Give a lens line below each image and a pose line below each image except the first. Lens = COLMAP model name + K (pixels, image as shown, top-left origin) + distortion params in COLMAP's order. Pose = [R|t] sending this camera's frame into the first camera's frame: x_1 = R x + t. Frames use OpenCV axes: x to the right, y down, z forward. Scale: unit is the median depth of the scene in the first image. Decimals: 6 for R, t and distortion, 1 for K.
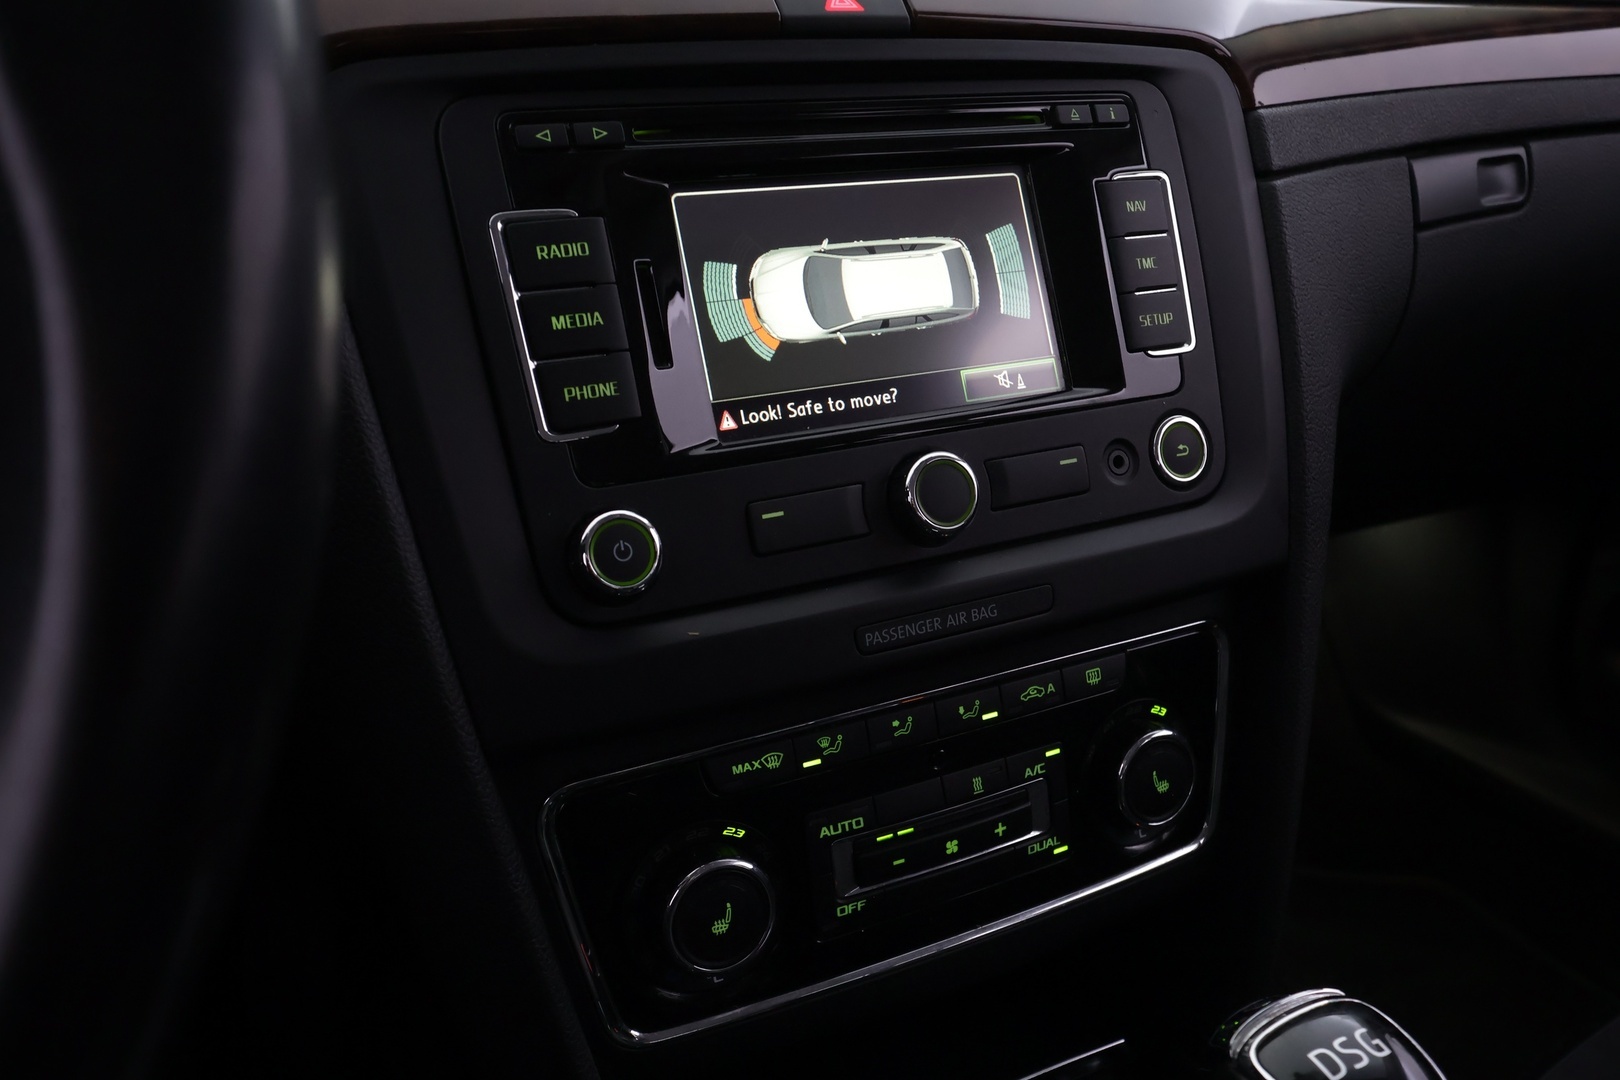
lens RADIAL K [[1296.1, 0, 810.0], [0, 1296.1, 540.0], [0, 0, 1]] dist [0.001543, 0.006609]
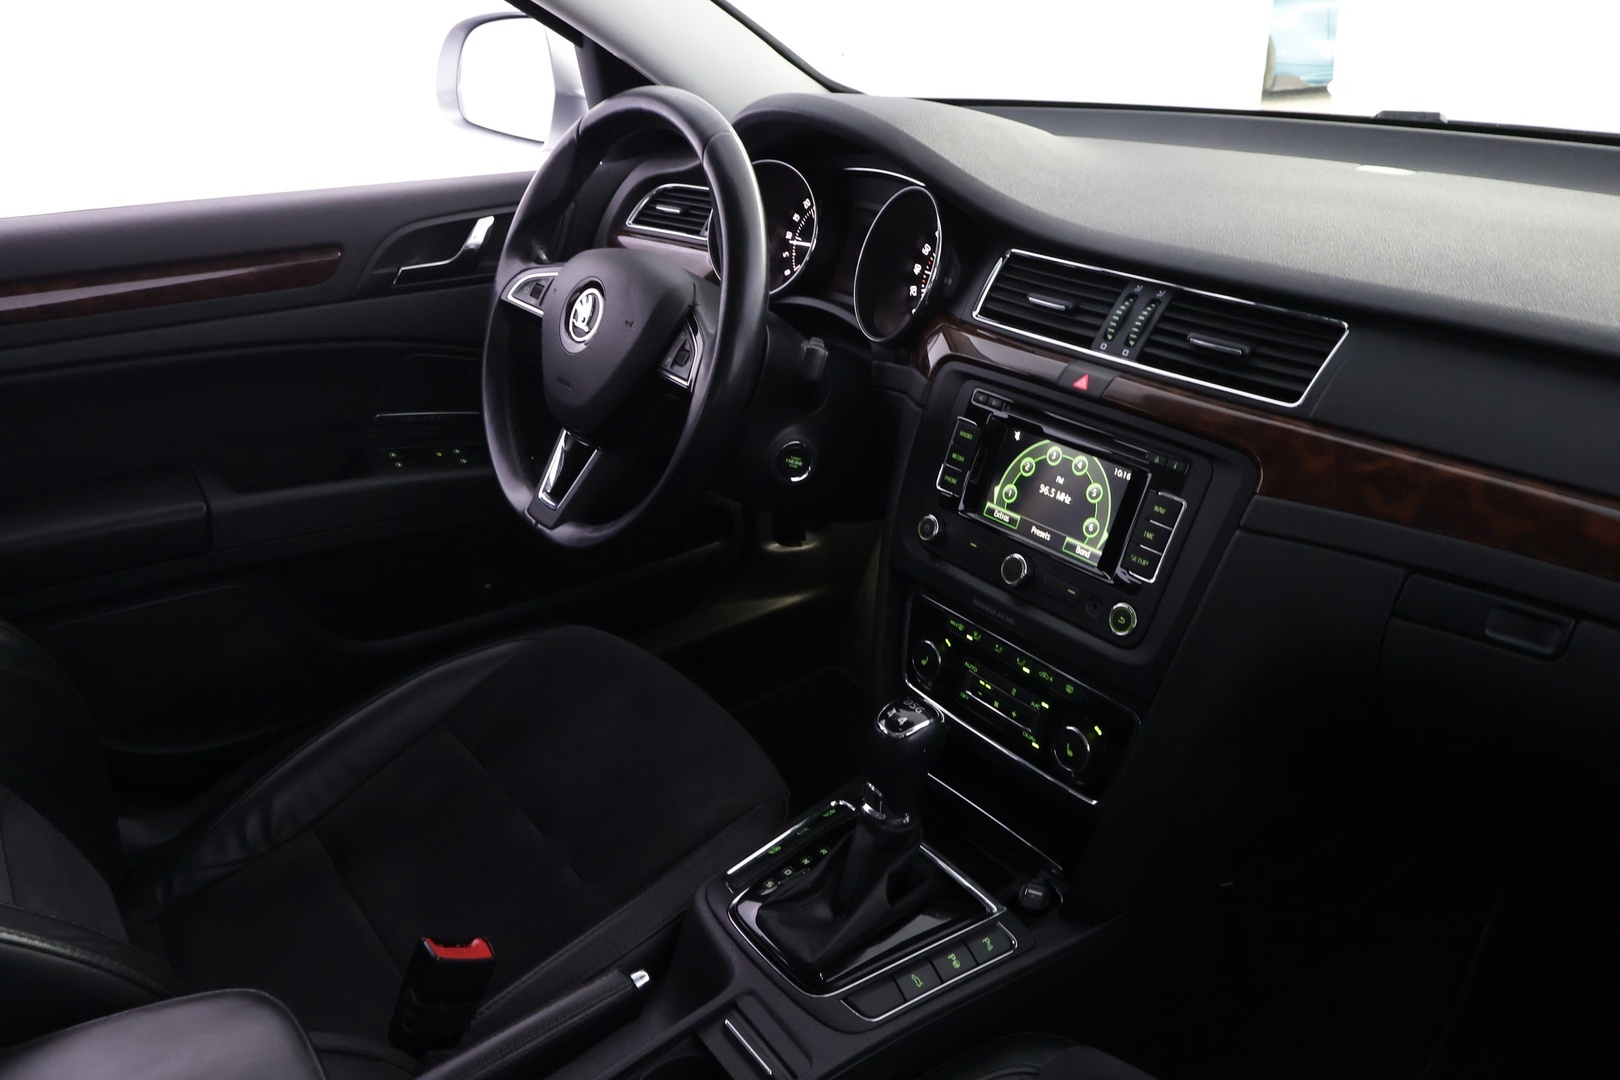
lens RADIAL K [[1216.6, 0, 810.0], [0, 1216.6, 540.0], [0, 0, 1]] dist [0.003298, -0.000146]
pose [[0.152213, 0.418381, -0.895427, 1.938466], [-0.335882, 0.873959, 0.351254, -0.712325], [0.929524, 0.247292, 0.273554, -0.050984]]
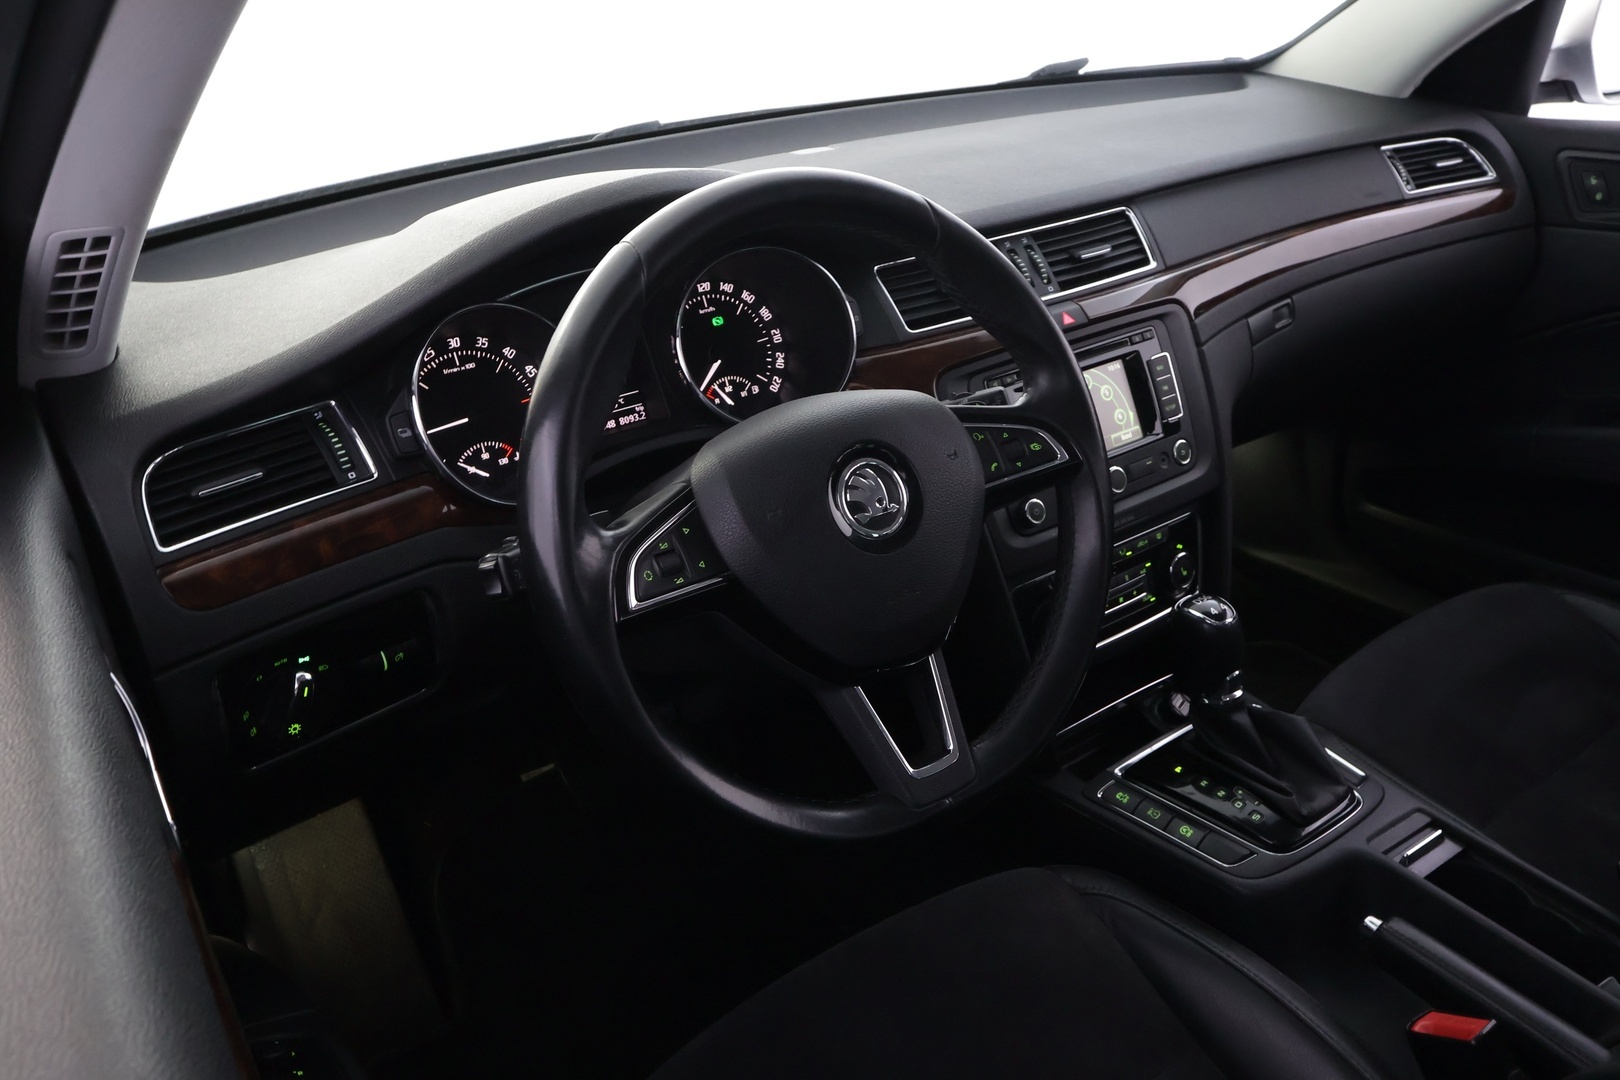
lens RADIAL K [[1296.1, 0, 810.0], [0, 1296.1, 540.0], [0, 0, 1]] dist [0.001543, 0.006609]
pose [[0.986932, -0.116173, 0.111666, -0.846413], [0.108889, 0.991637, 0.069273, -0.163924], [-0.118780, -0.056209, 0.991328, -1.700666]]
